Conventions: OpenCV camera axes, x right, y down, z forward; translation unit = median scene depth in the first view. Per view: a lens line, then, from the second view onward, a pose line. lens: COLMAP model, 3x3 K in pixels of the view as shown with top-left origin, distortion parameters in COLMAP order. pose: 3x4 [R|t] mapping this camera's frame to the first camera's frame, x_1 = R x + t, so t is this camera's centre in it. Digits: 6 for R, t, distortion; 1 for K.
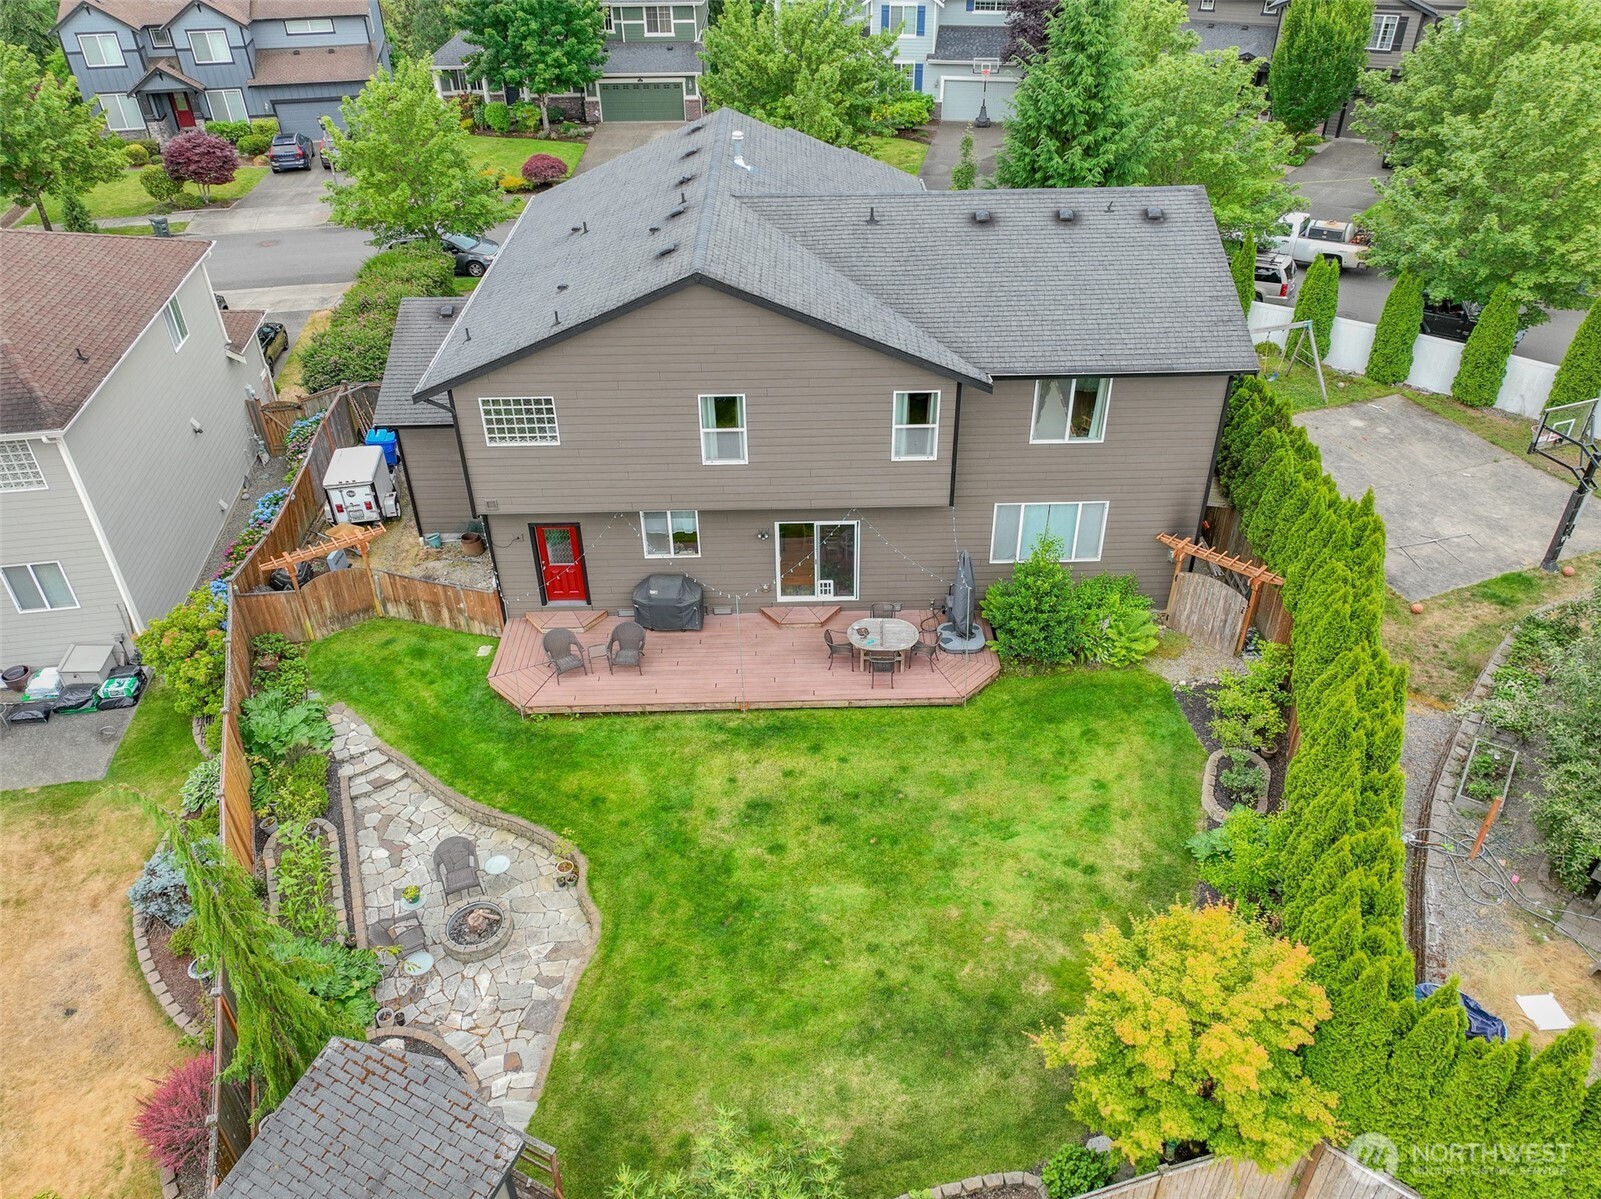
lens RADIAL K [[1156.6, 0, 800.5], [0, 1156.6, 599.5], [0, 0, 1]] dist [0.006781, 0.010780]
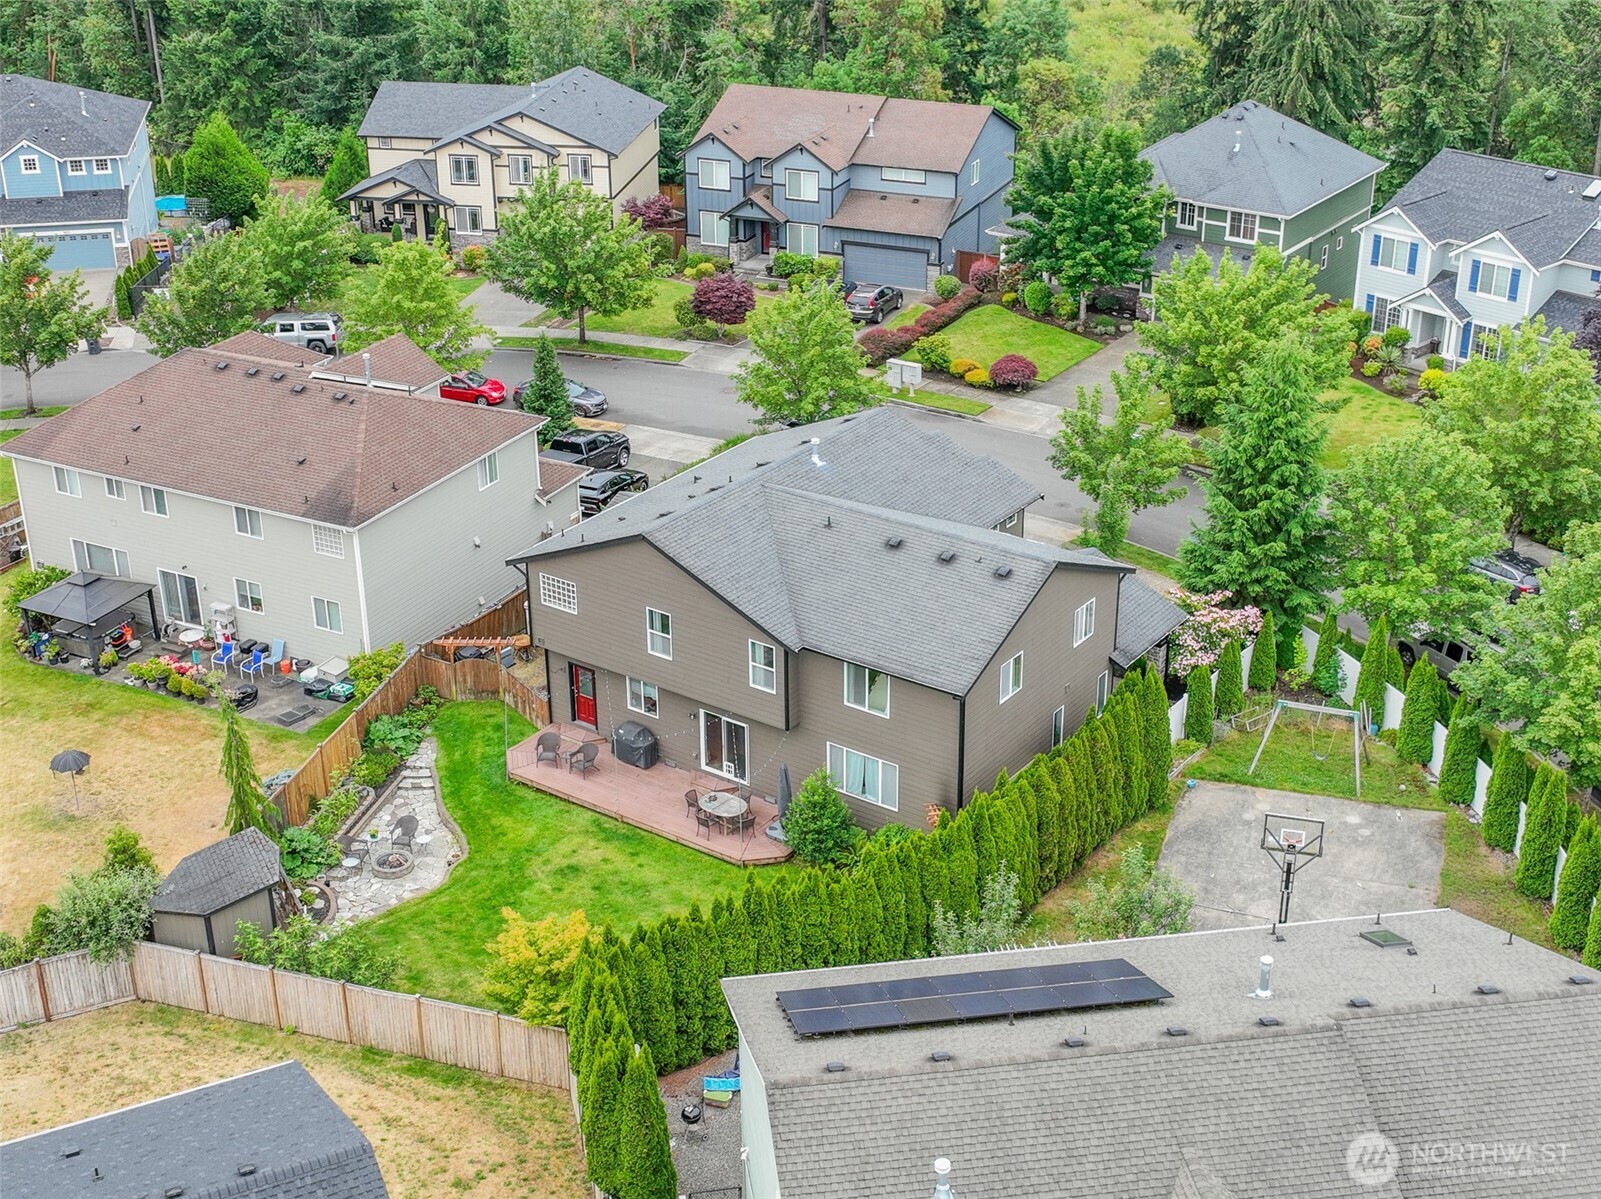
lens RADIAL K [[2003.3, 0, 800.5], [0, 2003.3, 599.5], [0, 0, 1]] dist [0.016922, 0.010472]
pose [[0.810589, 0.260498, -0.524487, 1.297613], [-0.341712, 0.937733, -0.062367, -0.079684], [0.475582, 0.229778, 0.849131, -1.025568]]
